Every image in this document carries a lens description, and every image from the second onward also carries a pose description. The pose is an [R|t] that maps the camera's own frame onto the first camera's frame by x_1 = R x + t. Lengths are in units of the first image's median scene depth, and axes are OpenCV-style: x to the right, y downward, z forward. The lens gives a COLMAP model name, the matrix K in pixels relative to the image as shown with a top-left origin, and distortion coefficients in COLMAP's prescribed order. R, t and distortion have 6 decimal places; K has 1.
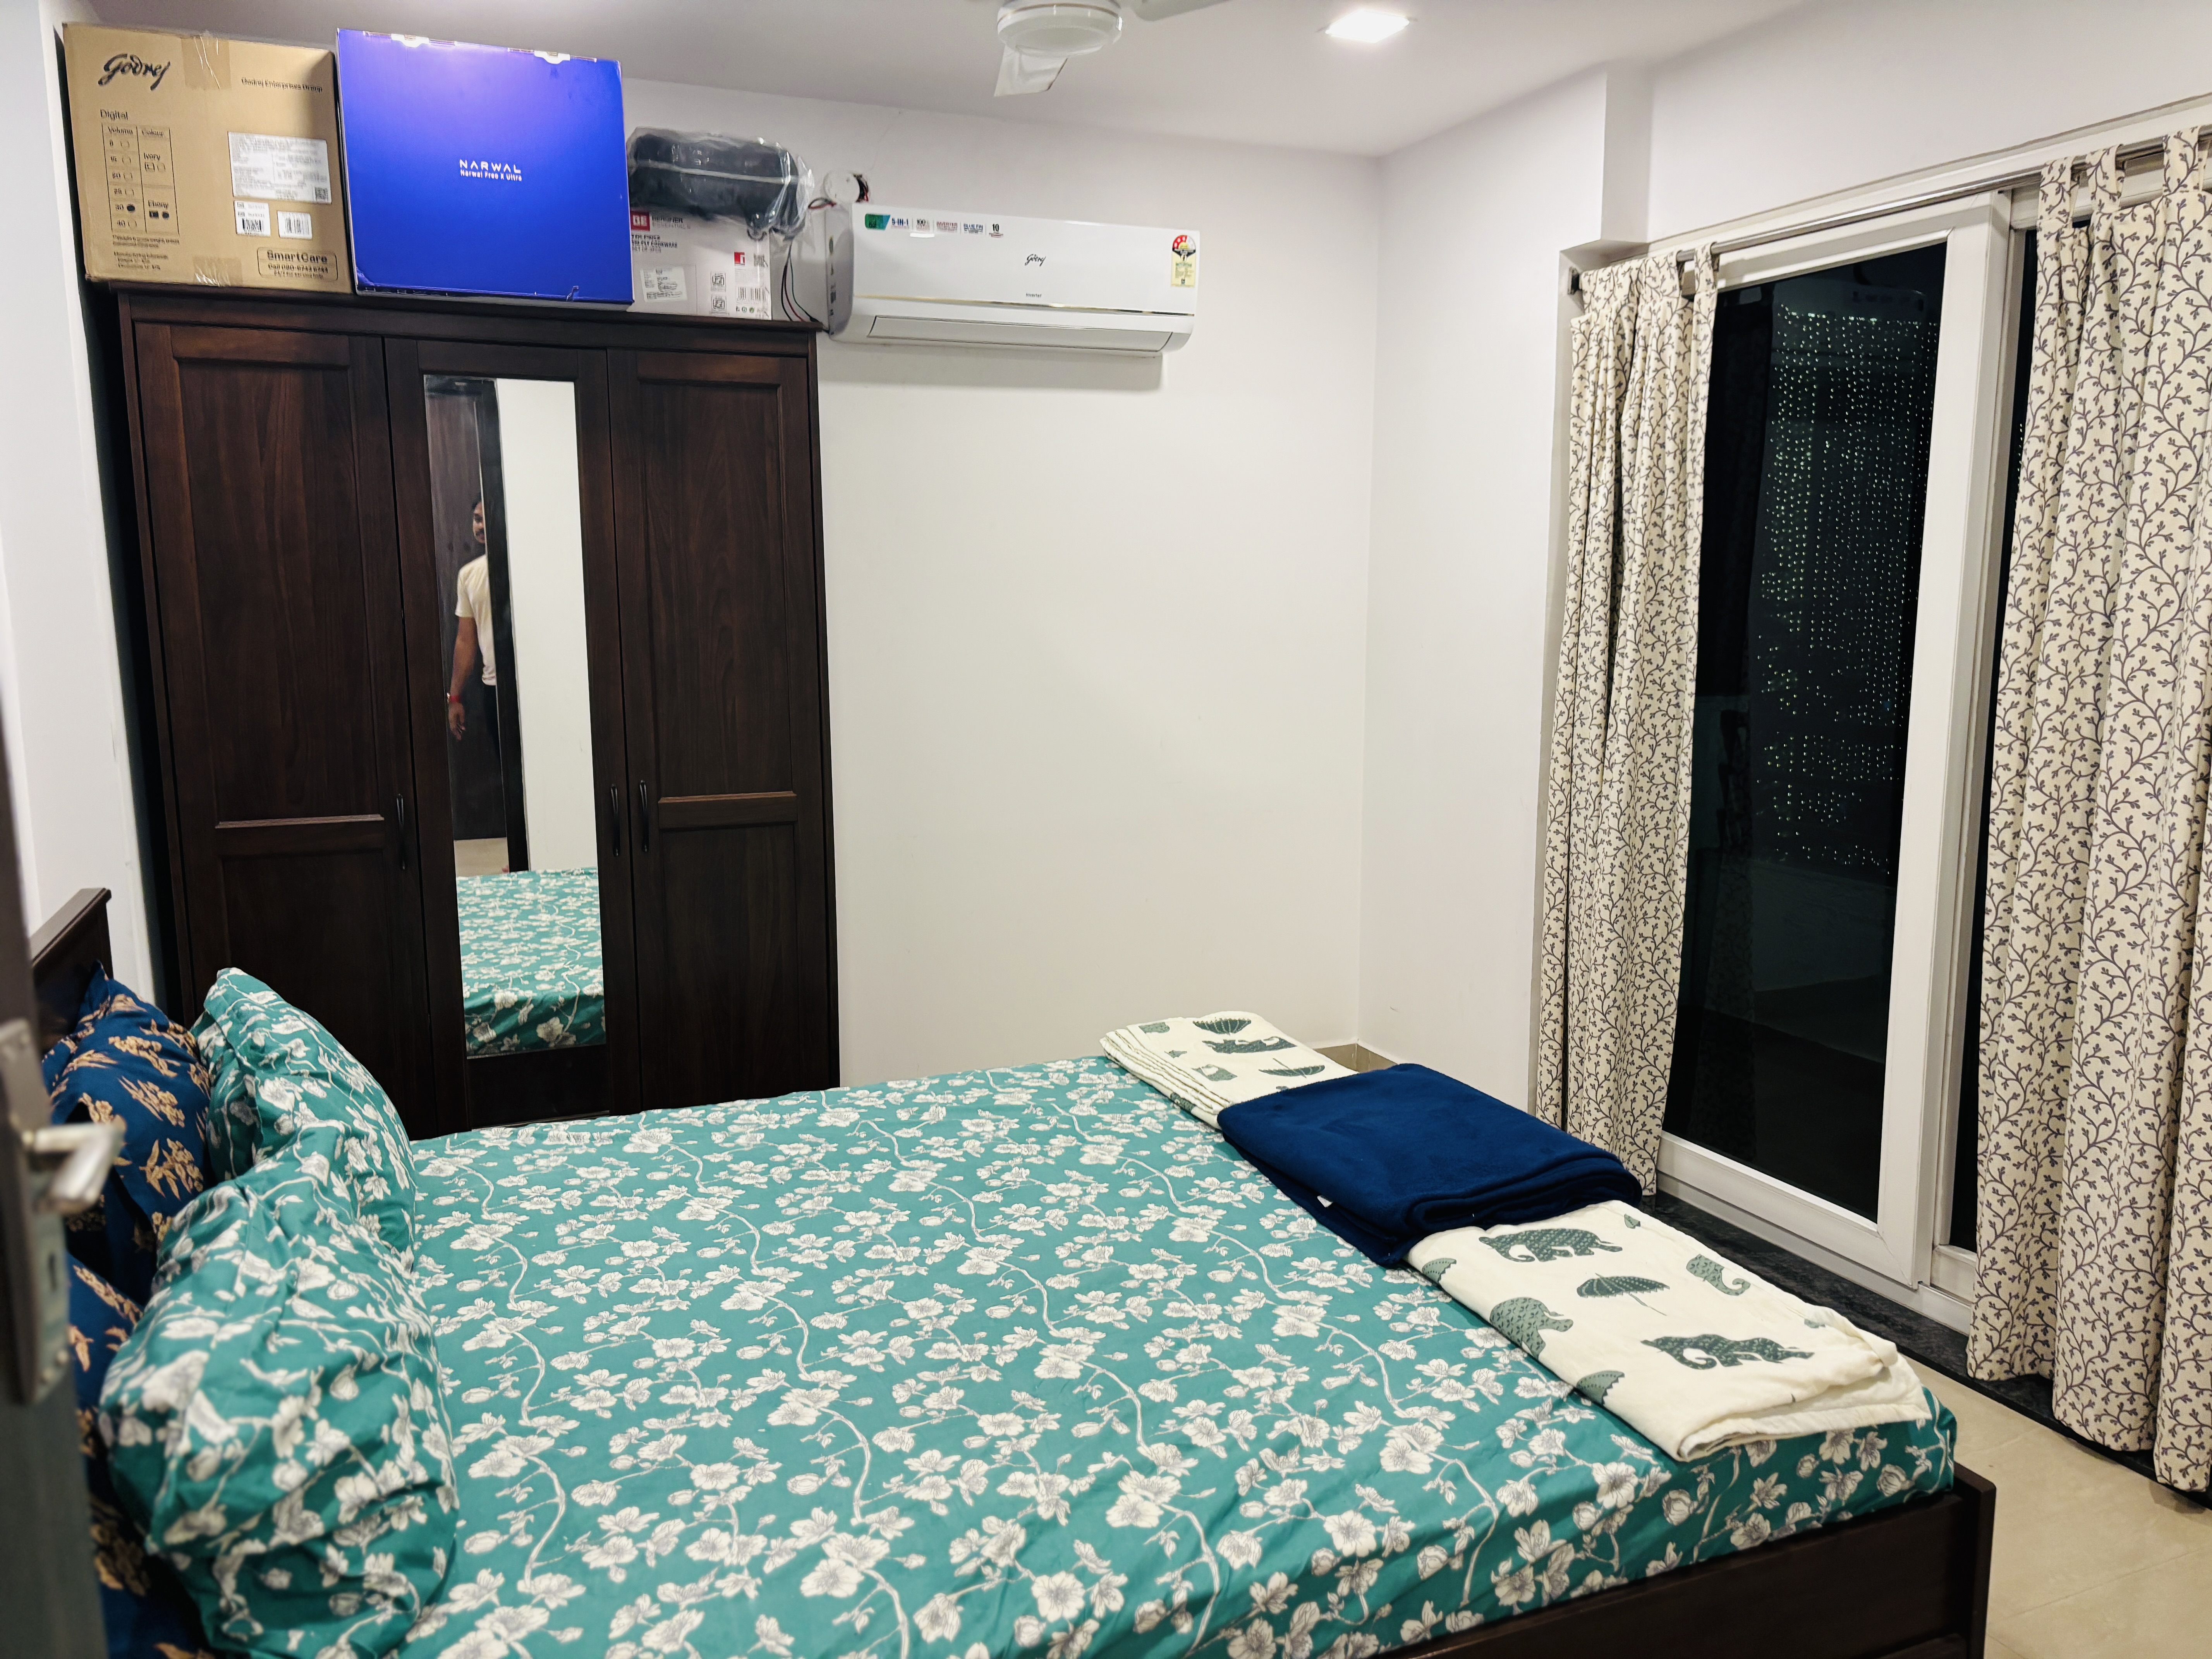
lens RADIAL K [[1705.7, 0, 1106.0], [0, 1705.7, 829.5], [0, 0, 1]] dist [0.050117, -0.047868]
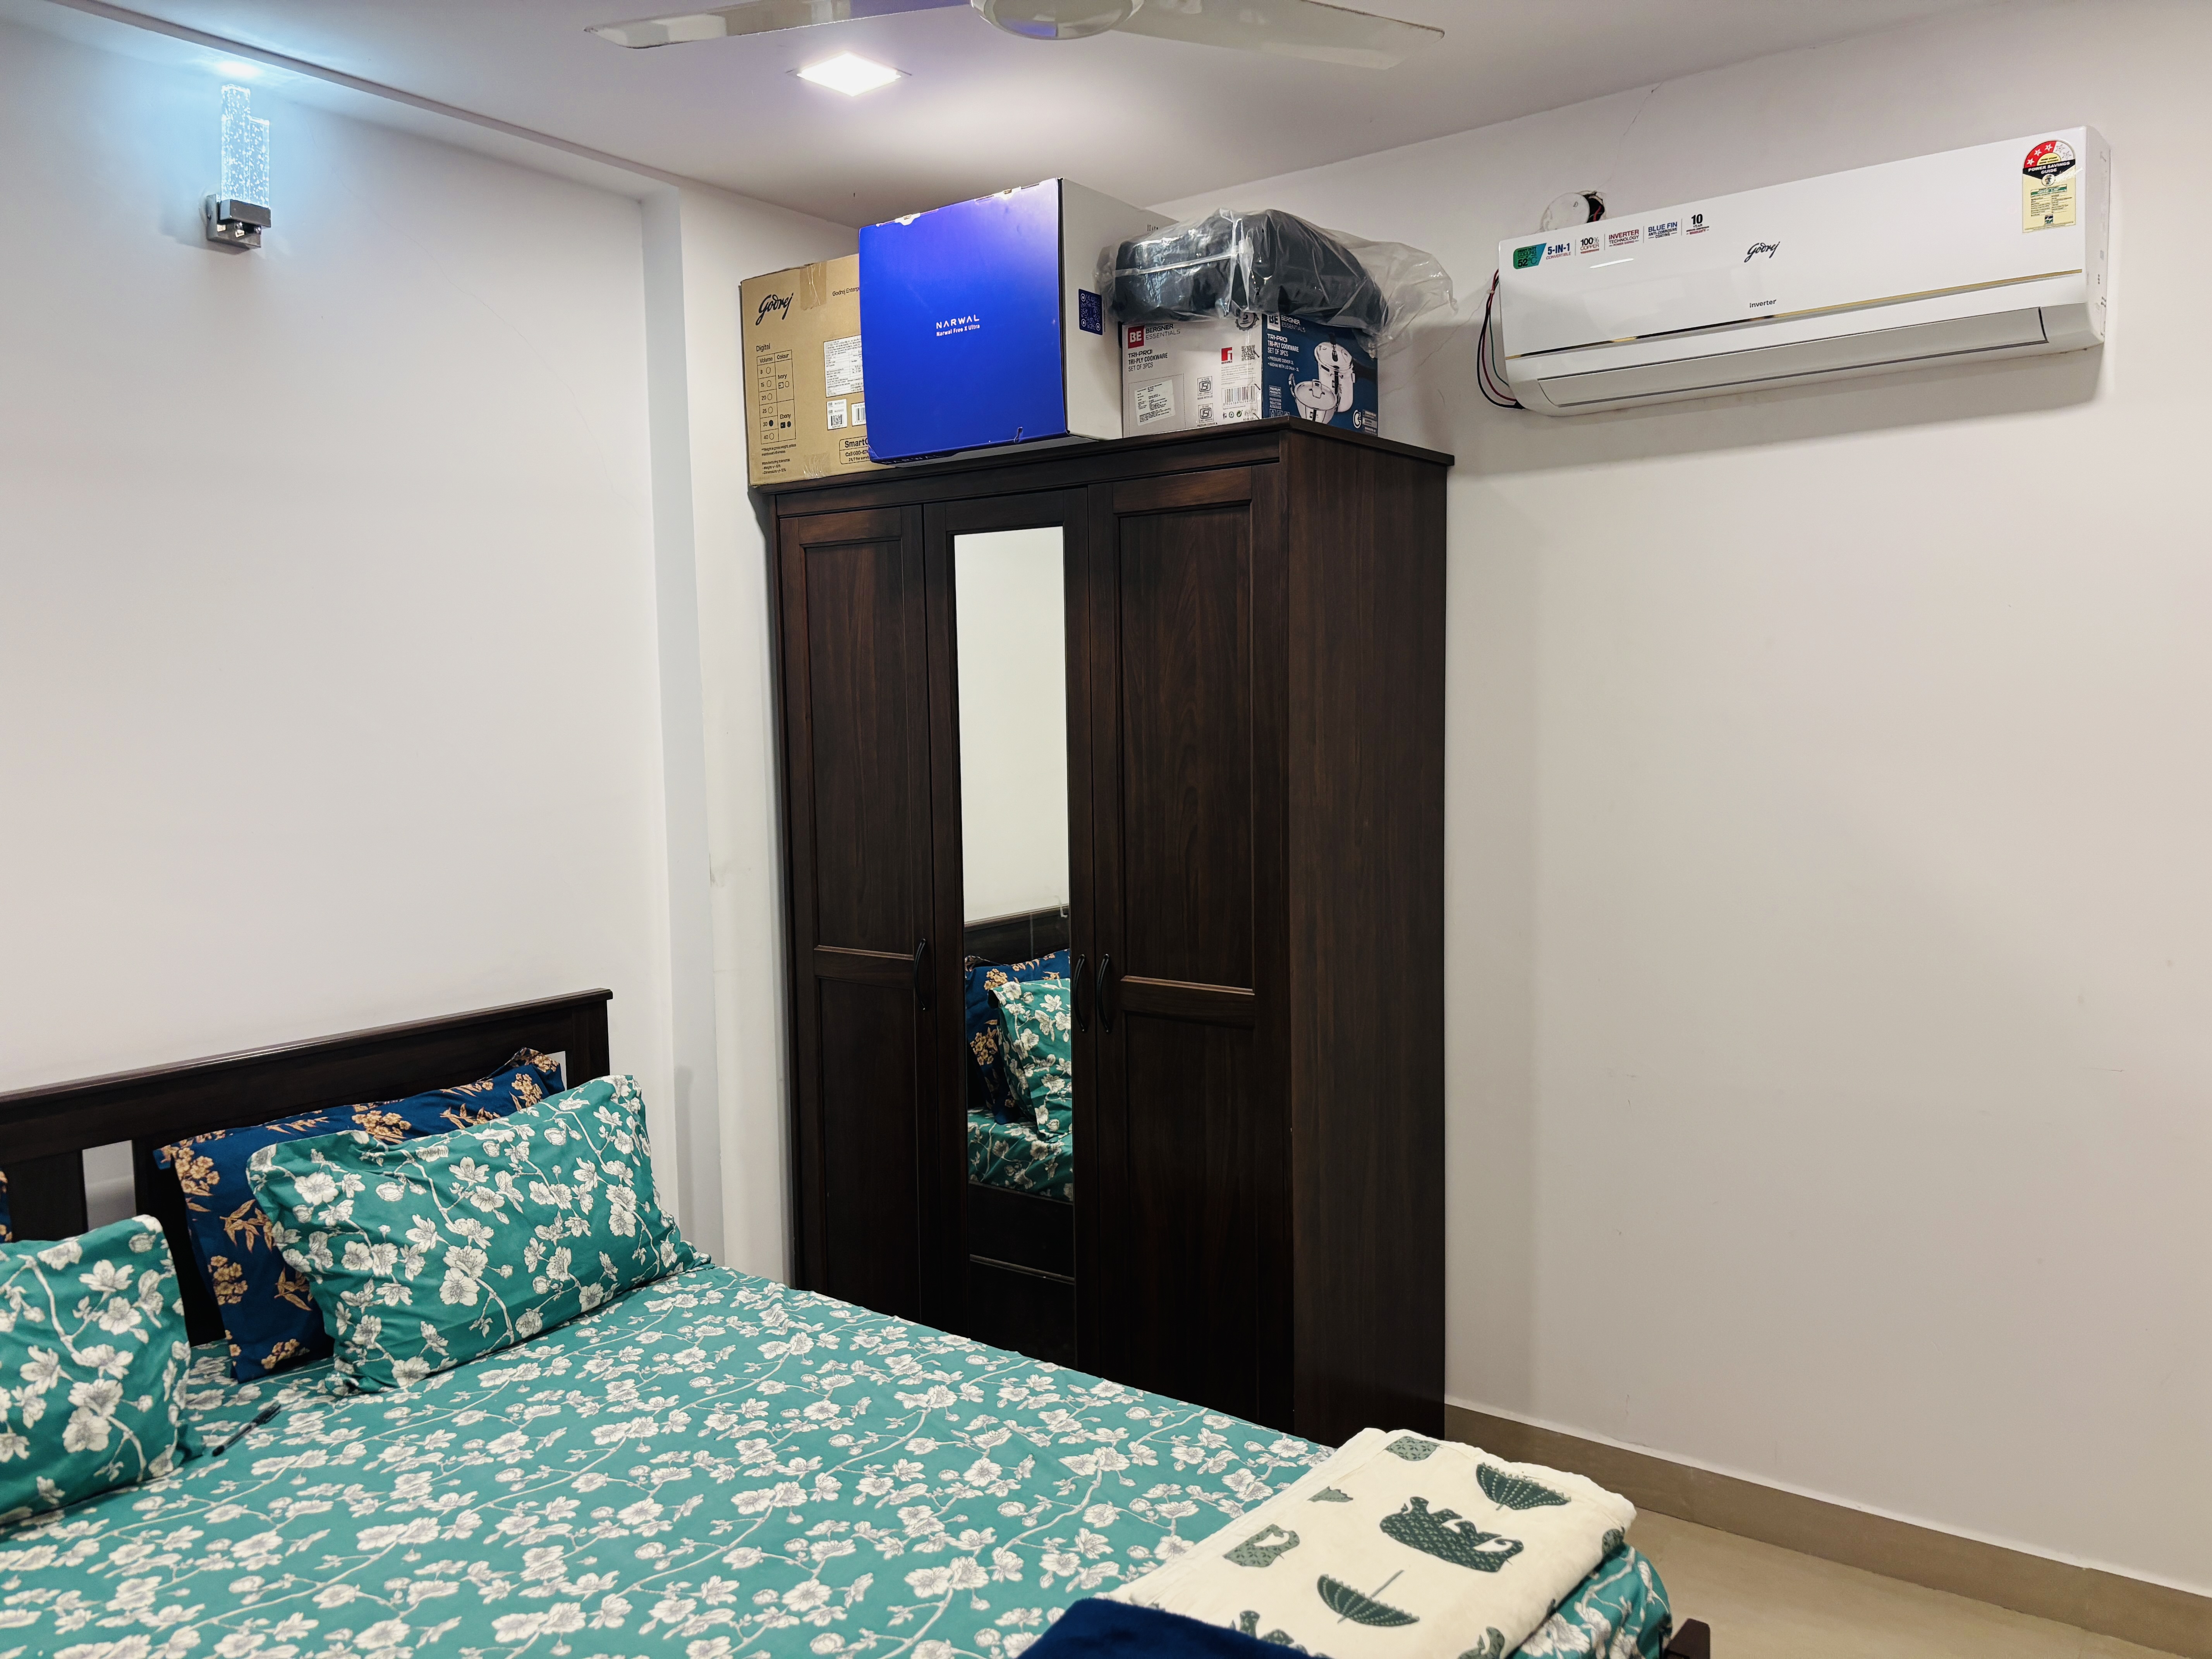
lens RADIAL K [[1654.9, 0, 1105.7], [0, 1654.9, 876.3], [0, 0, 1]] dist [0.015573, -0.006632]
pose [[0.495008, 0.085493, -0.864672, 0.544735], [-0.114392, 0.992898, 0.032684, -0.113578], [0.861326, 0.082732, 0.501272, 0.642720]]
